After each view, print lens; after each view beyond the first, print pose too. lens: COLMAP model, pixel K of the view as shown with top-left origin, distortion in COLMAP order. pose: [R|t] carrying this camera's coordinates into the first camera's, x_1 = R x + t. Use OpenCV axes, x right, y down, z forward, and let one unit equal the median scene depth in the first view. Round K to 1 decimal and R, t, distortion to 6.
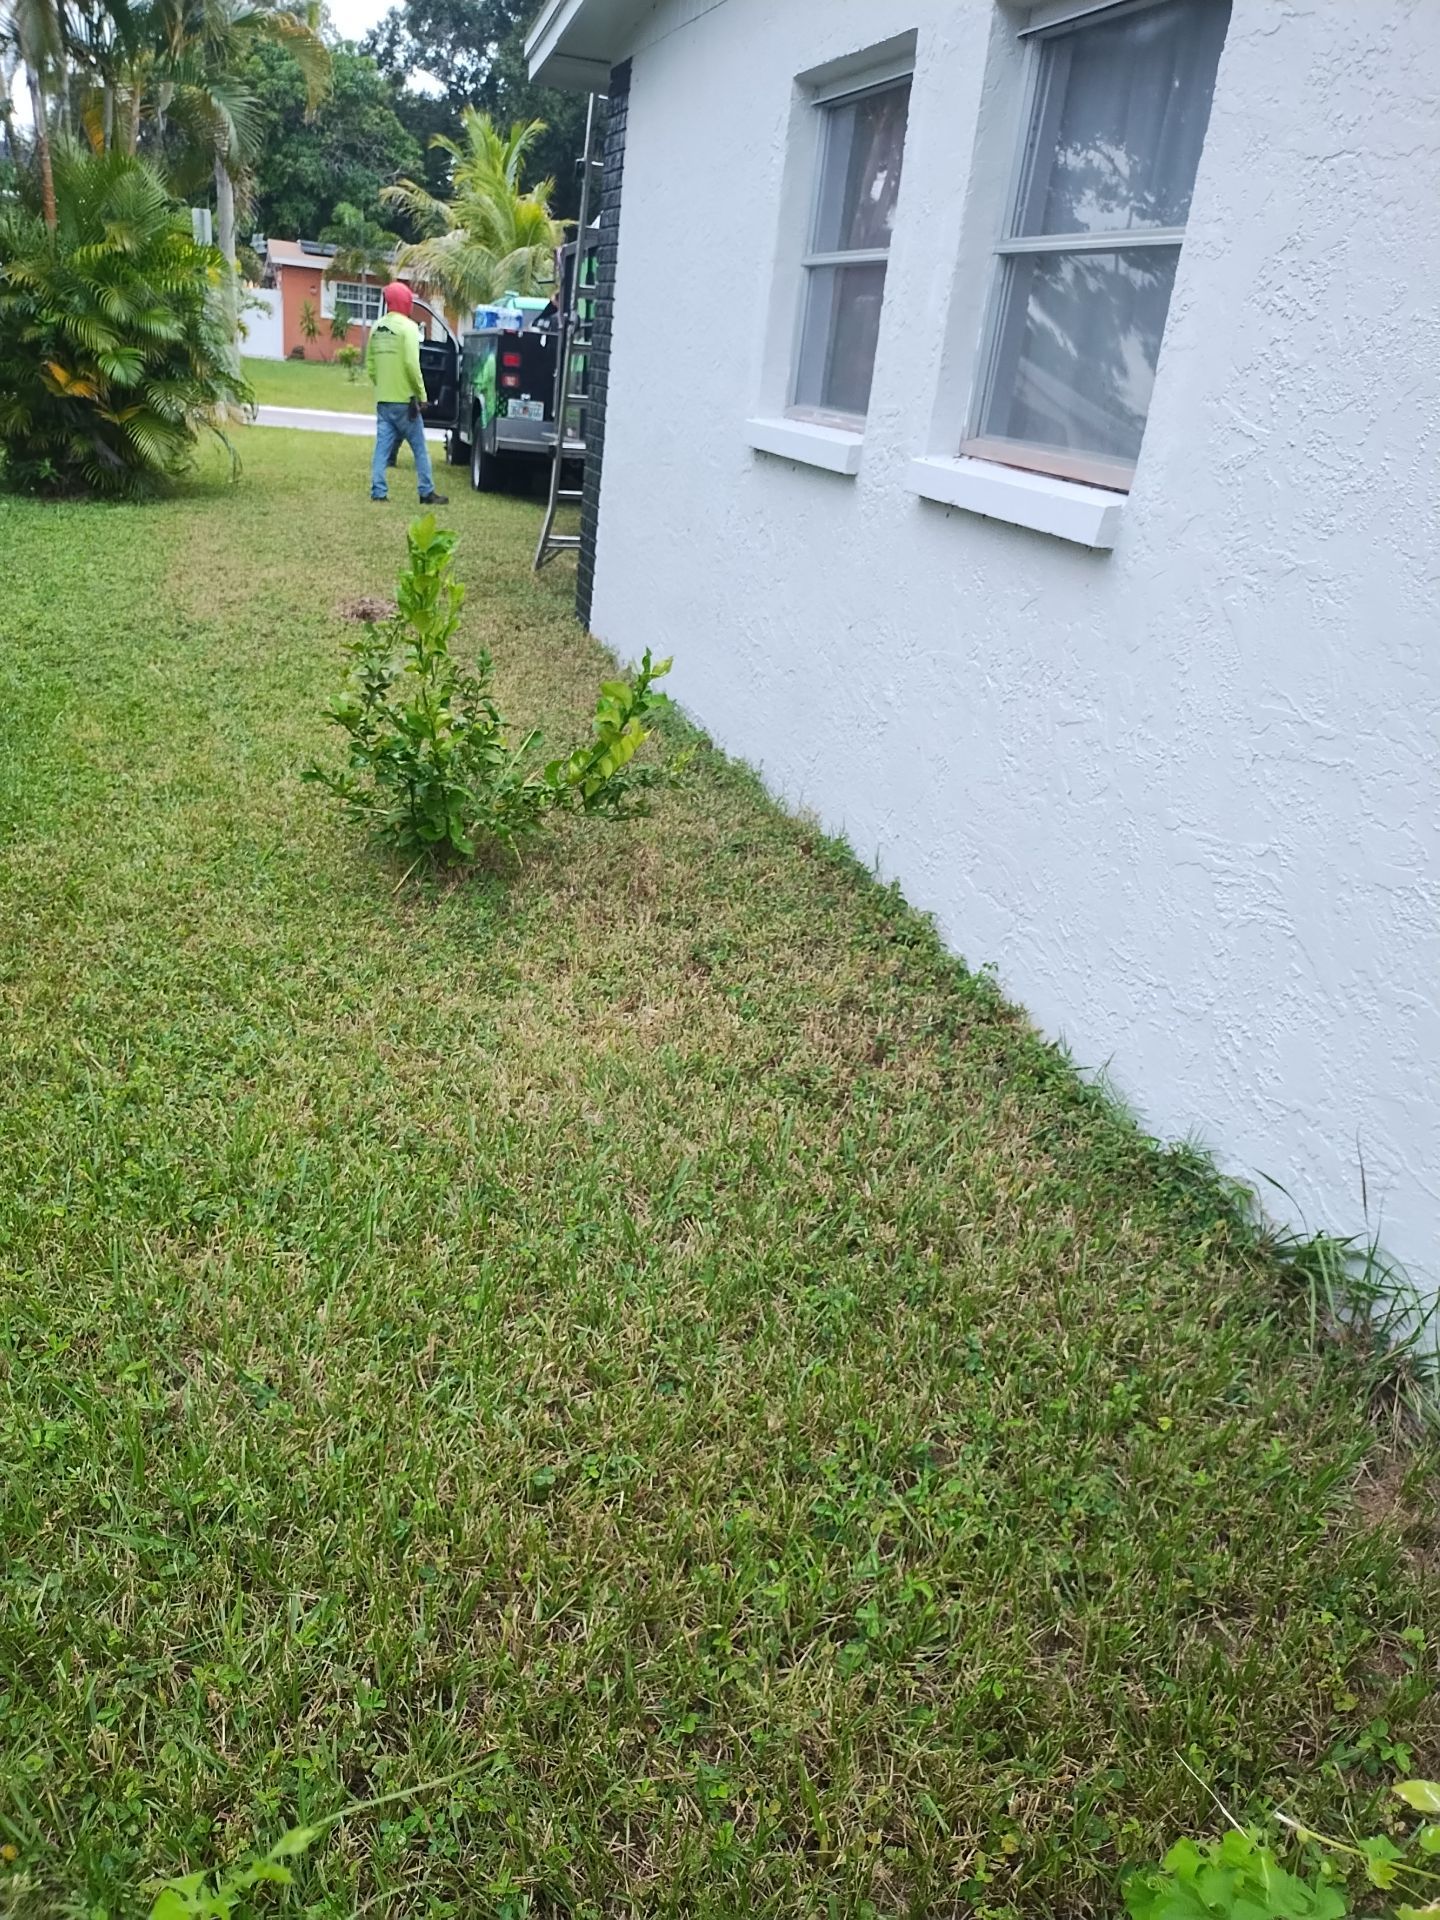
lens RADIAL K [[1419.6, 0, 705.5], [0, 1419.6, 958.3], [0, 0, 1]] dist [0.011742, -0.012912]
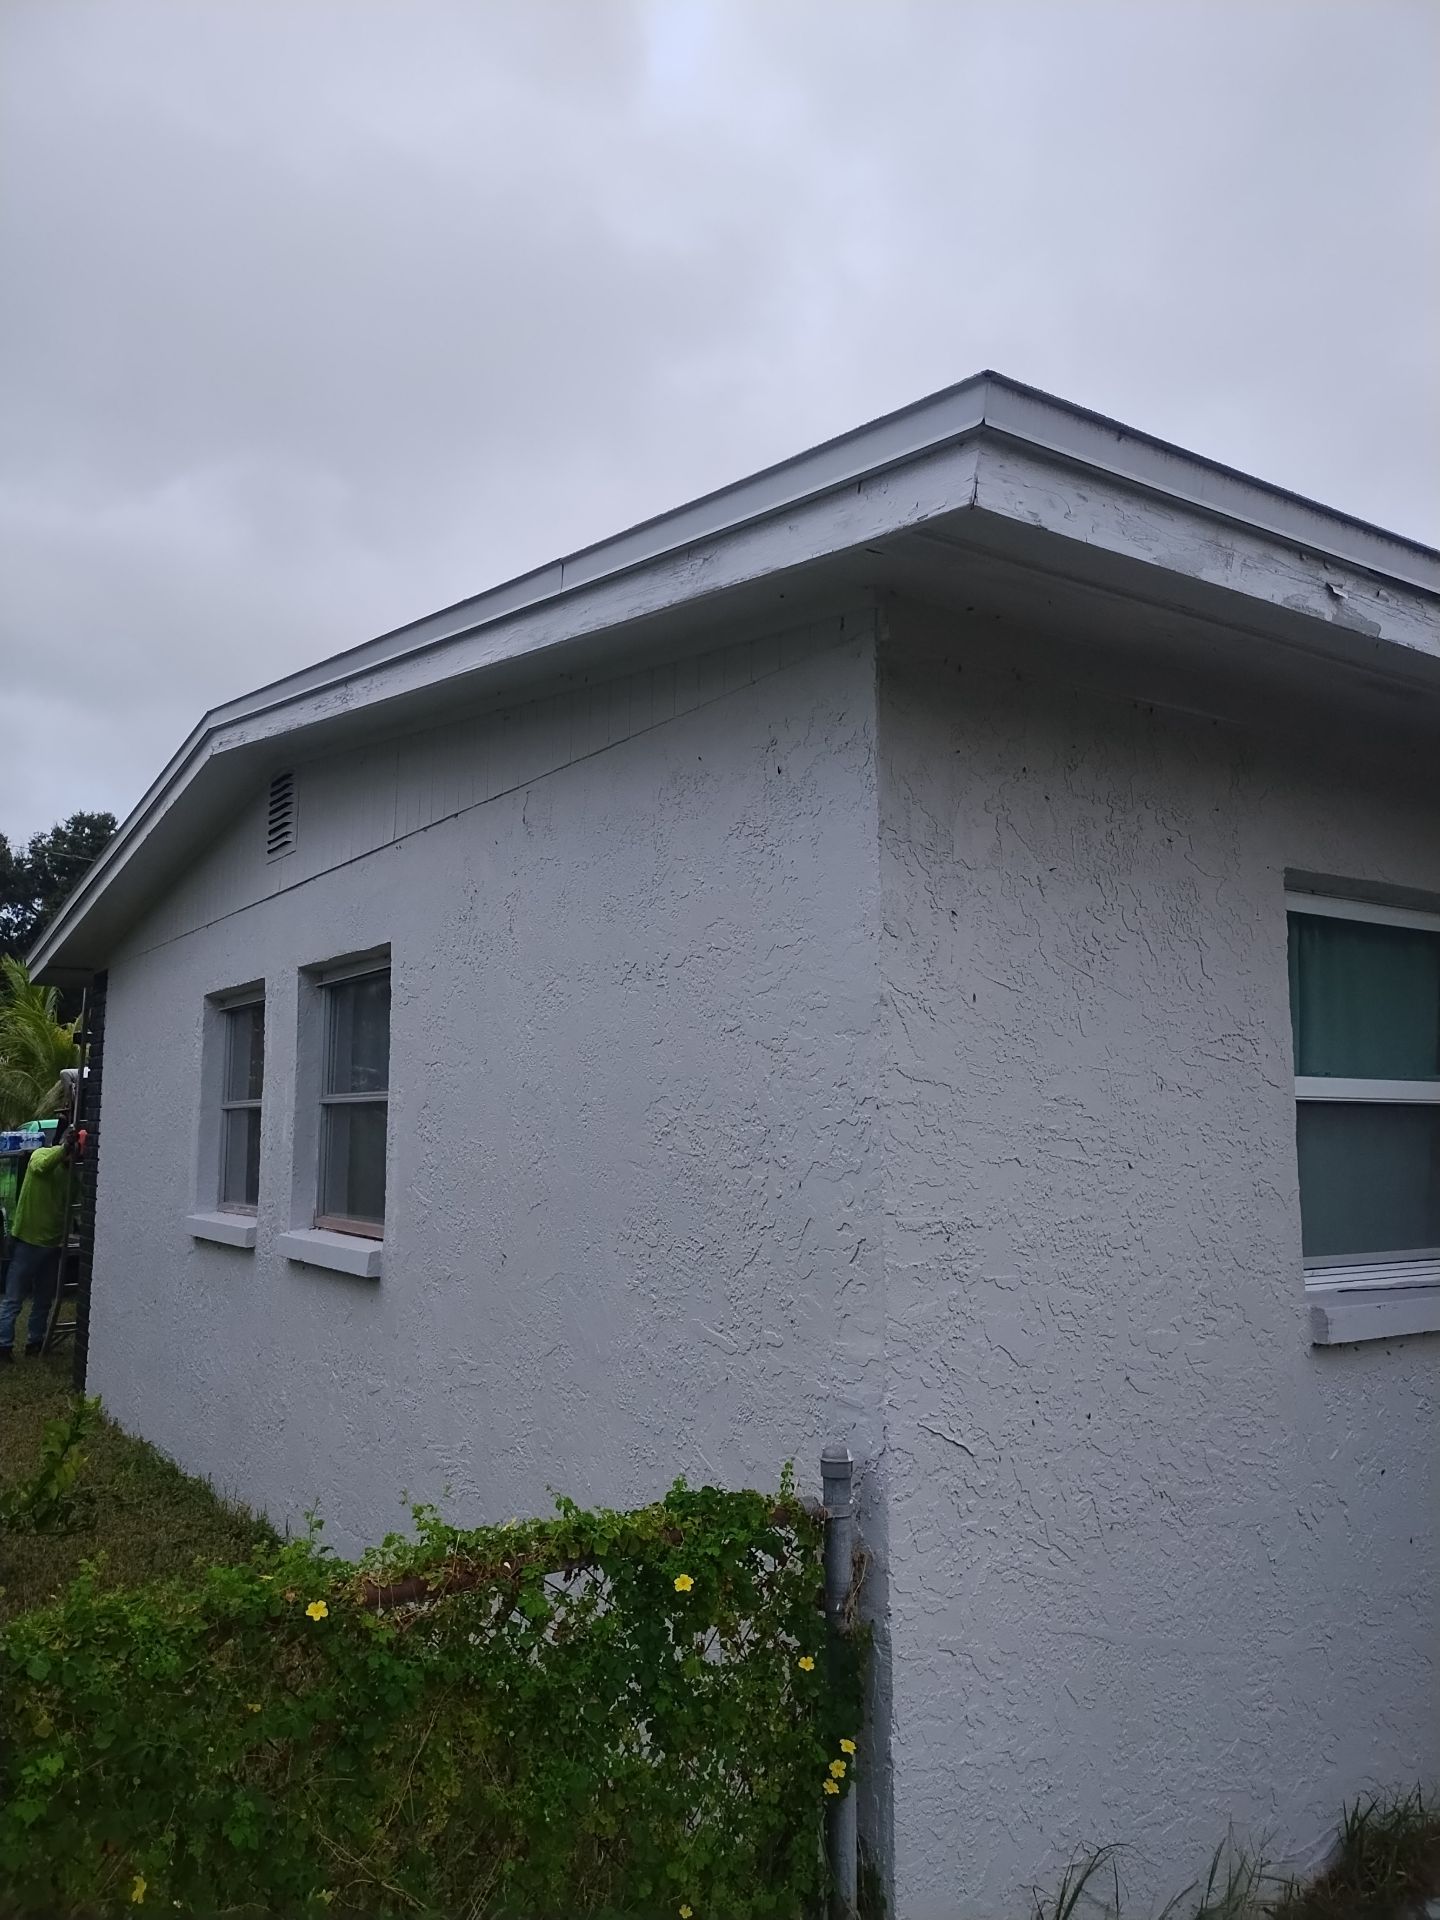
lens RADIAL K [[1419.6, 0, 723.2], [0, 1419.6, 969.8], [0, 0, 1]] dist [0.011742, -0.012912]
pose [[0.948405, -0.072040, 0.308767, 0.122565], [0.210629, 0.871054, -0.443734, 0.133846], [-0.236987, 0.485875, 0.841287, -0.400793]]
